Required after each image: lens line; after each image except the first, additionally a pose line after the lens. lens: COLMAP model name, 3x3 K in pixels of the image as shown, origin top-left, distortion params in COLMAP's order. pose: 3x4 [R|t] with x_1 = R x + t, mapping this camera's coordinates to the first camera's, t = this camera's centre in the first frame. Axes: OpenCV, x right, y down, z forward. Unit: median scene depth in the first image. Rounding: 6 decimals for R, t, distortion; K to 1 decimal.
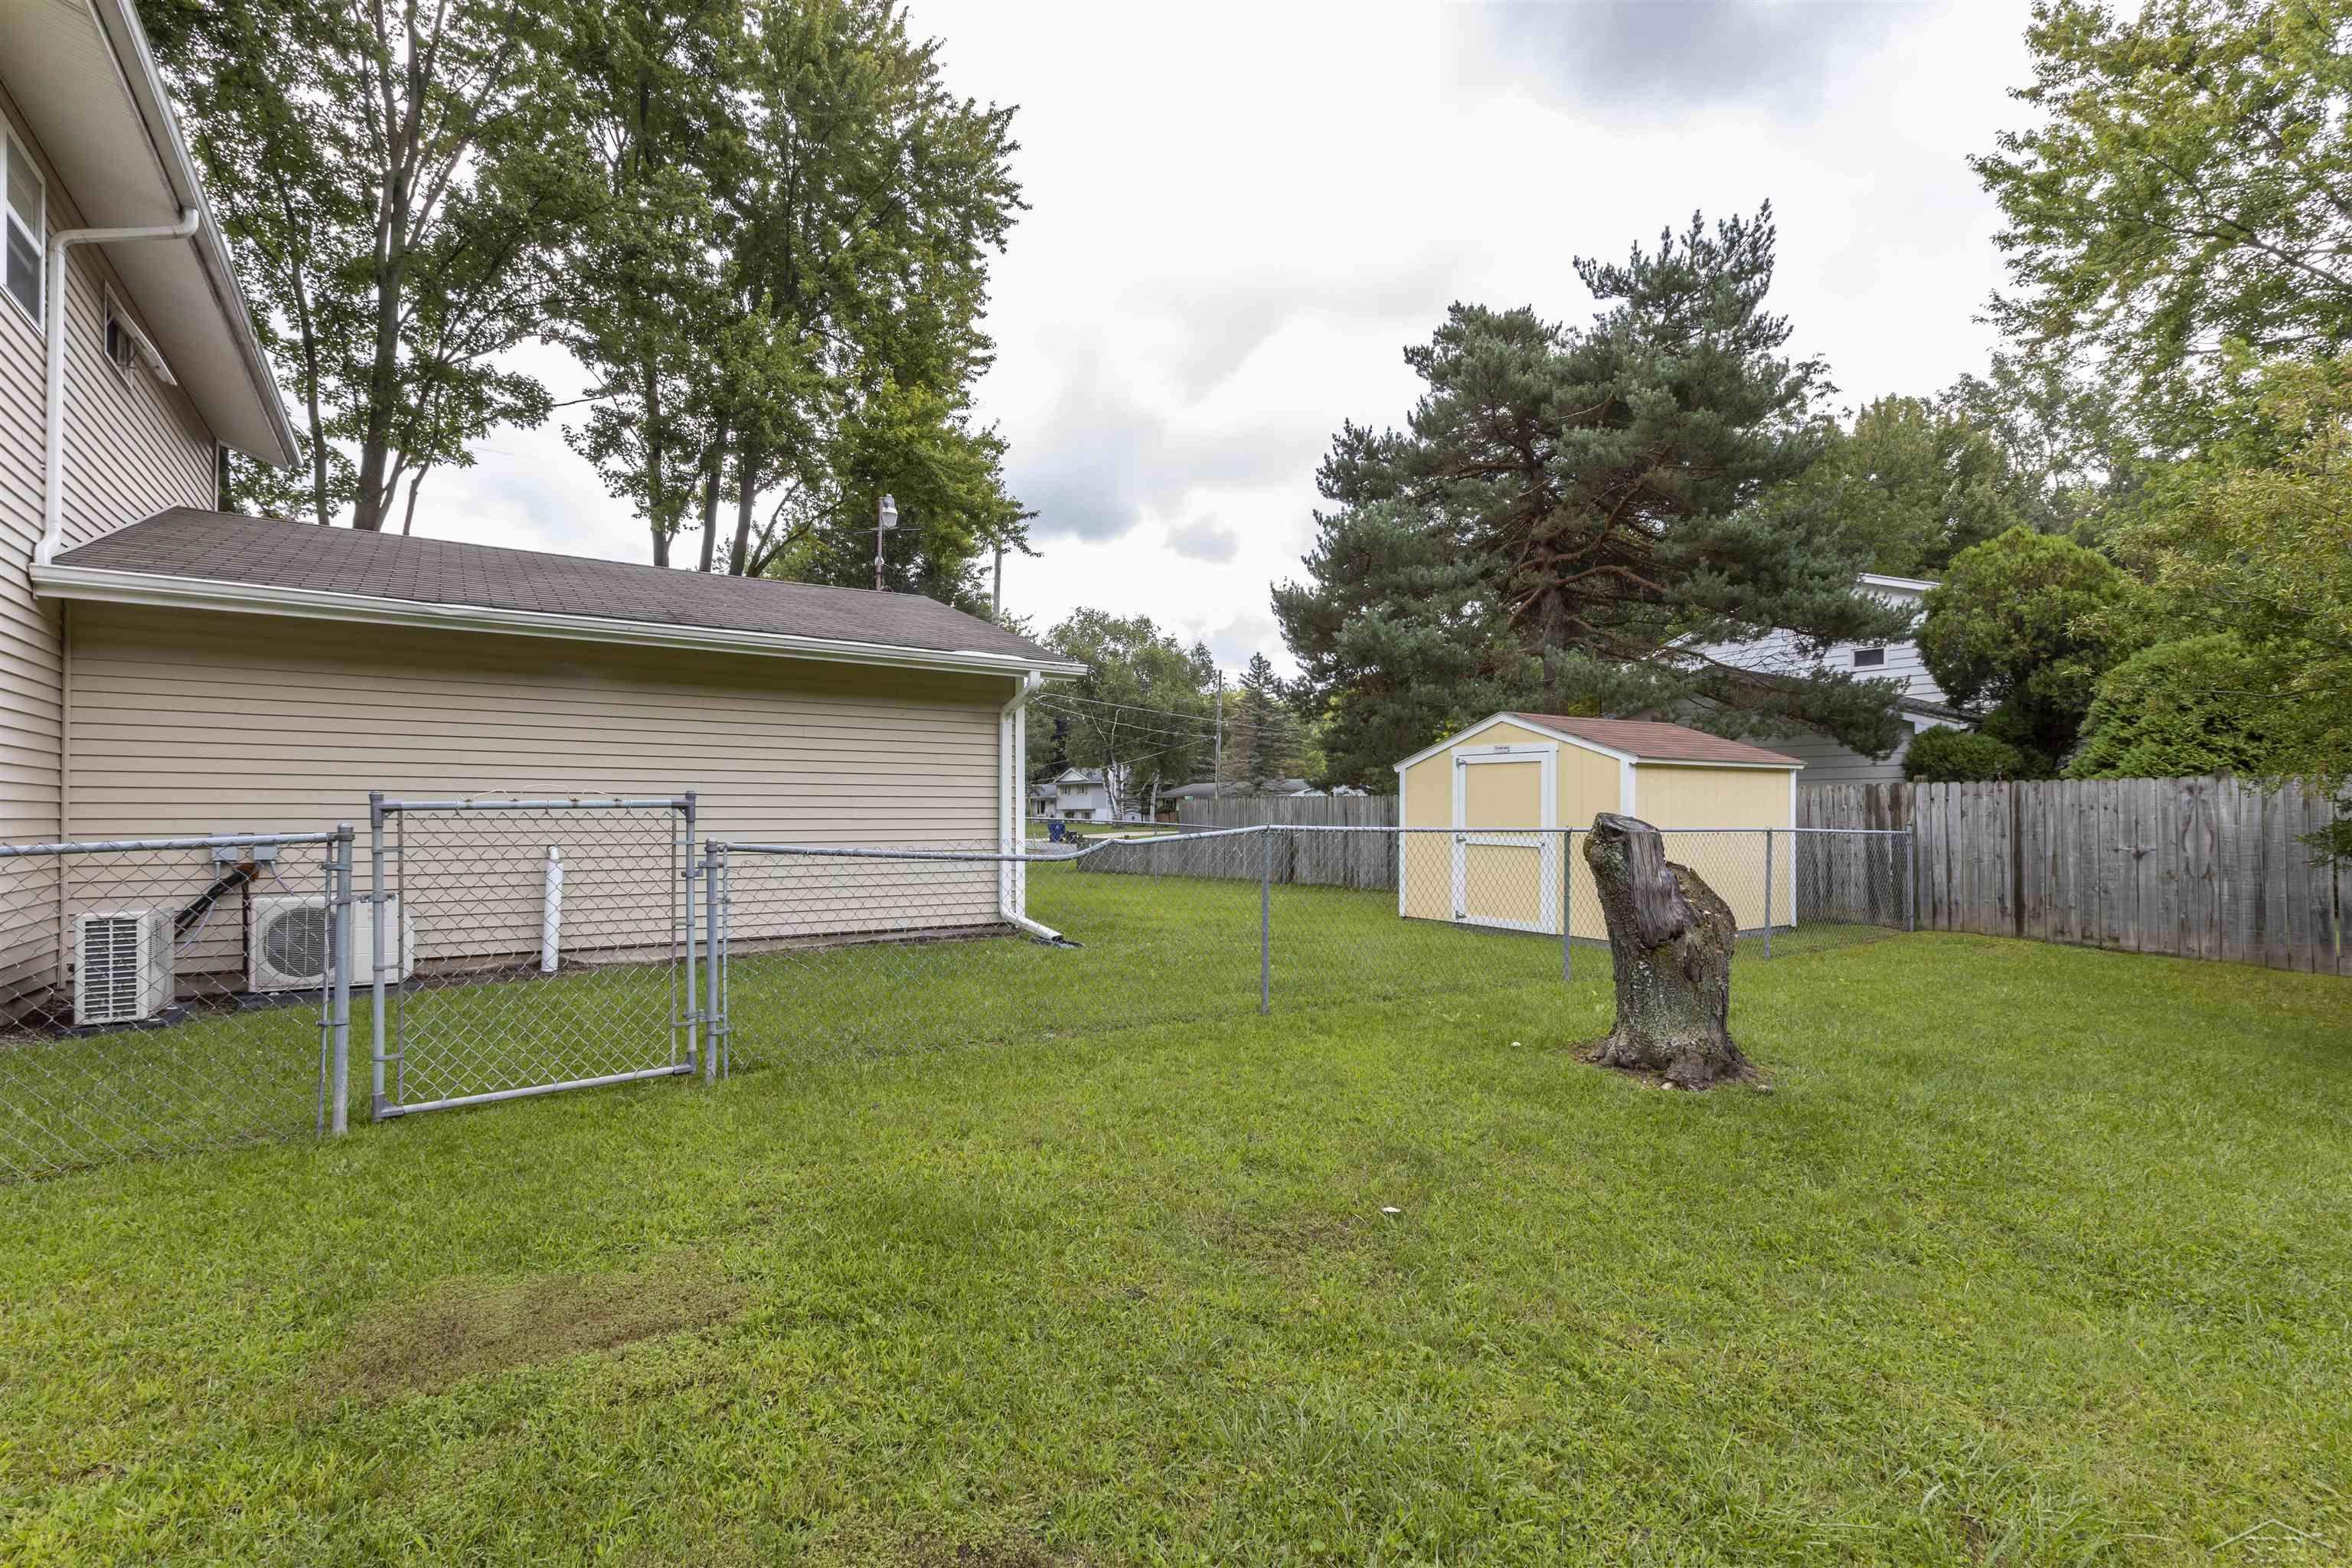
lens RADIAL K [[1057.6, 0, 1176.6], [0, 1057.6, 796.8], [0, 0, 1]] dist [-0.000279, -0.000011]
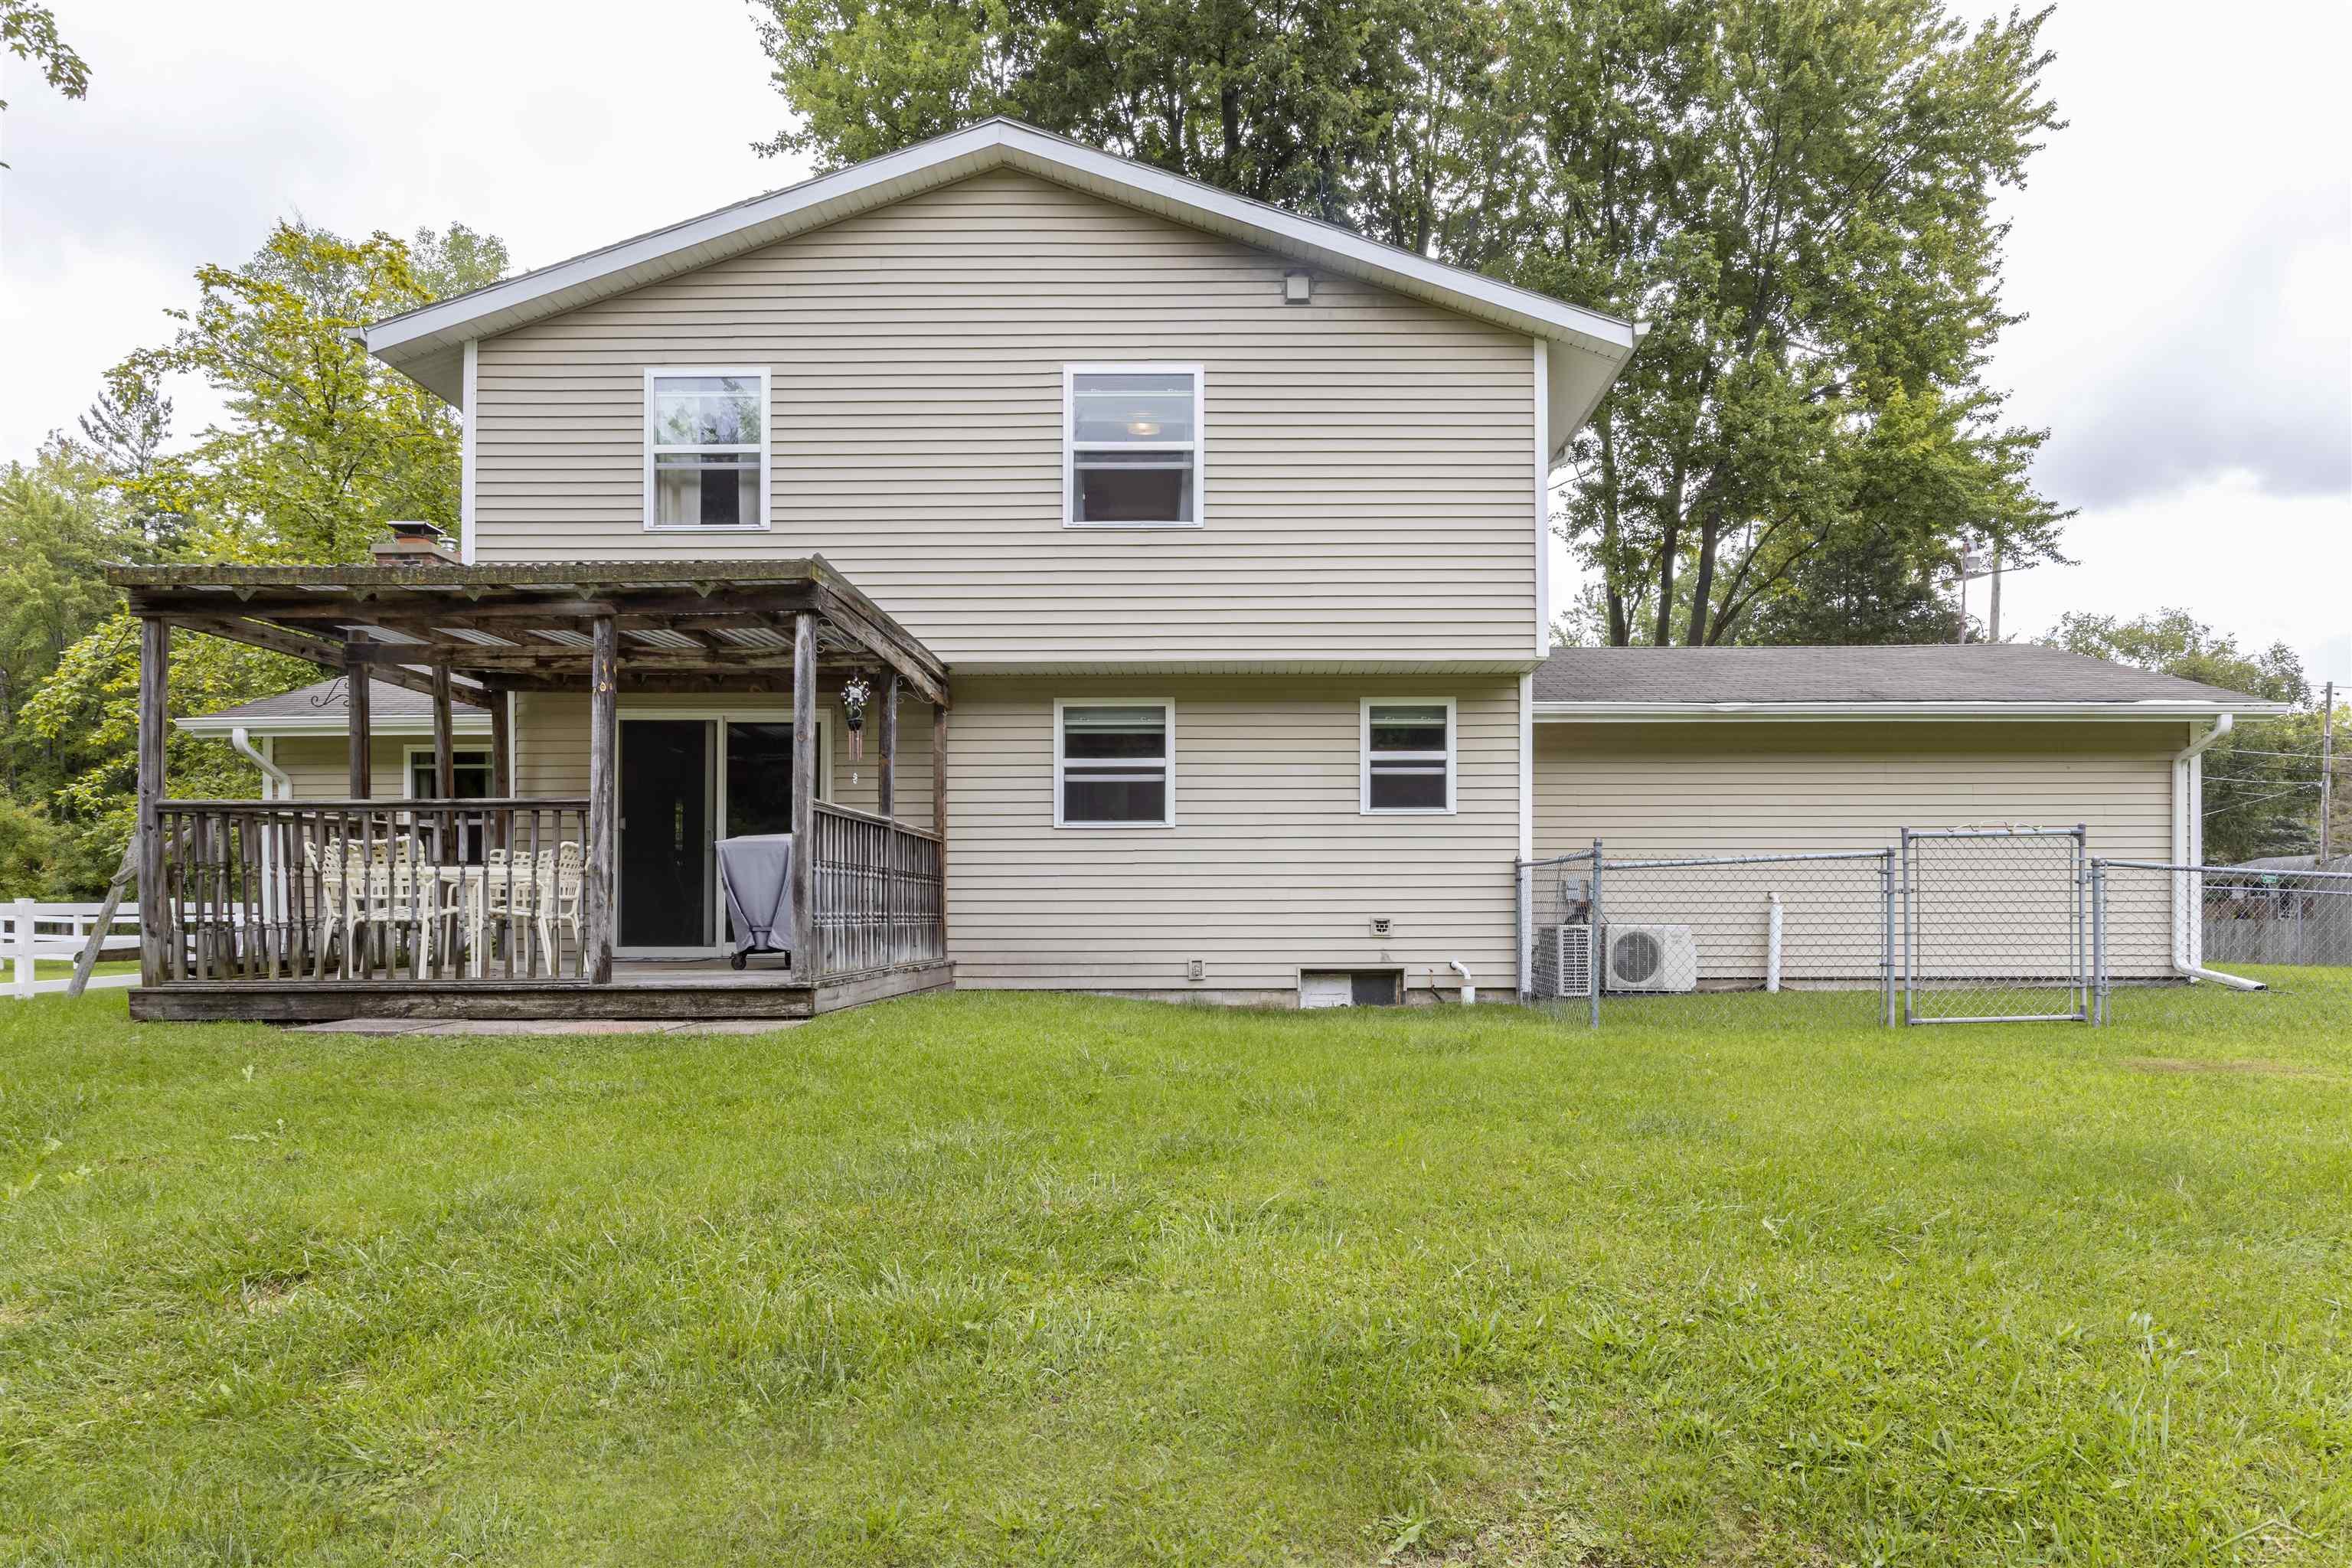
lens RADIAL K [[1426.2, 0, 1184.2], [0, 1426.2, 926.0], [0, 0, 1]] dist [-0.002161, -0.002081]
pose [[0.822353, -0.001641, -0.568975, -0.078659], [0.012686, 0.999800, 0.015453, 0.019049], [0.568836, -0.019926, 0.822210, -0.276390]]
